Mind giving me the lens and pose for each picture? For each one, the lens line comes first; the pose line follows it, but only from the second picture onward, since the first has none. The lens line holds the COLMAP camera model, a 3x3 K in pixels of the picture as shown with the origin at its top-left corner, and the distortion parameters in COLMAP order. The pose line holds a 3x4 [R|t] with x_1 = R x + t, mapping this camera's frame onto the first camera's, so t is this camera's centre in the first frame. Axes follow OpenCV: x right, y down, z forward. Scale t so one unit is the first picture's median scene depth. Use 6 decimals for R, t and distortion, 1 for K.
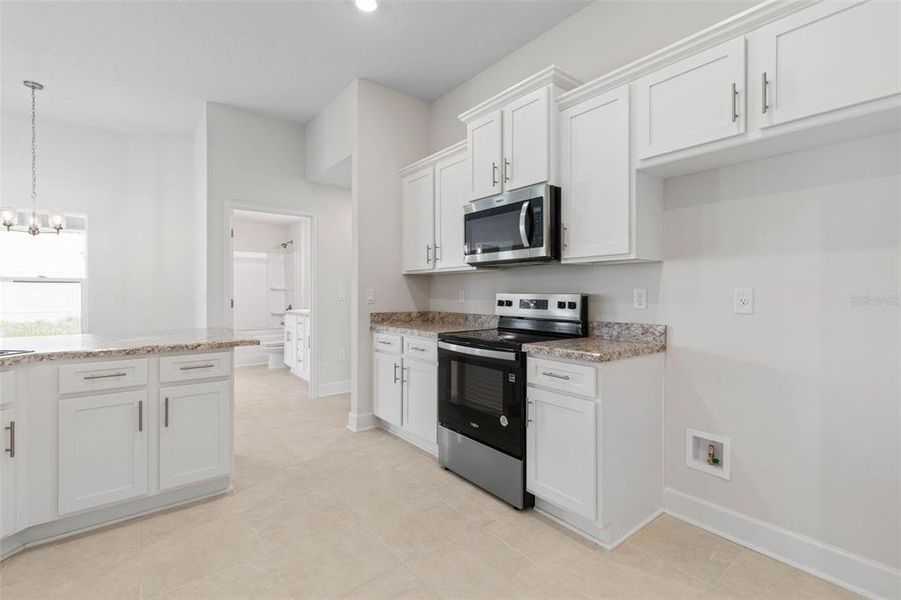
lens RADIAL K [[407.7, 0, 459.8], [0, 407.7, 302.0], [0, 0, 1]] dist [0.000185, -0.000028]
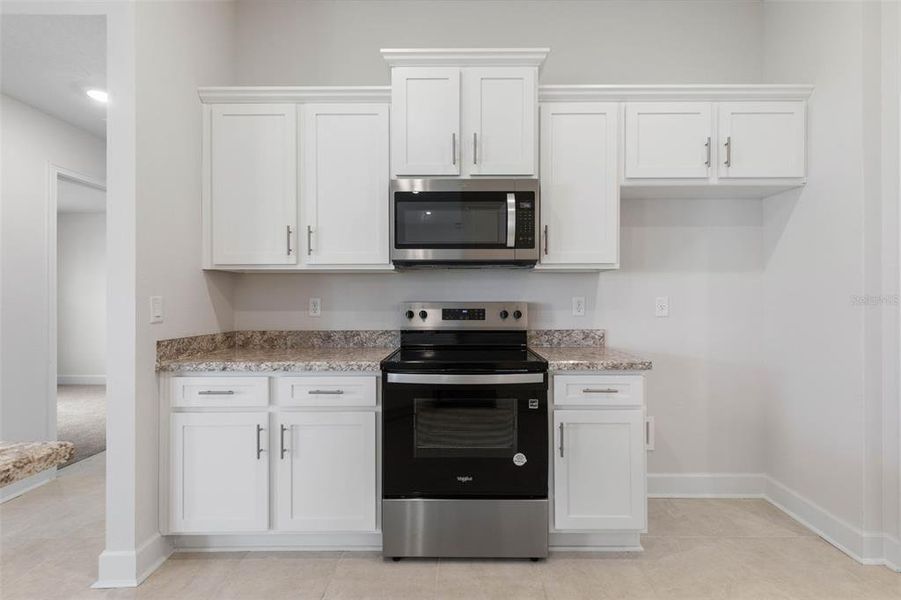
lens RADIAL K [[406.0, 0, 499.4], [0, 406.0, 305.5], [0, 0, 1]] dist [0.003254, -0.000104]
pose [[0.628601, -0.012429, 0.777629, -0.441585], [0.020394, 0.999792, -0.000505, -0.011417], [-0.777461, 0.016177, 0.628723, 0.425570]]
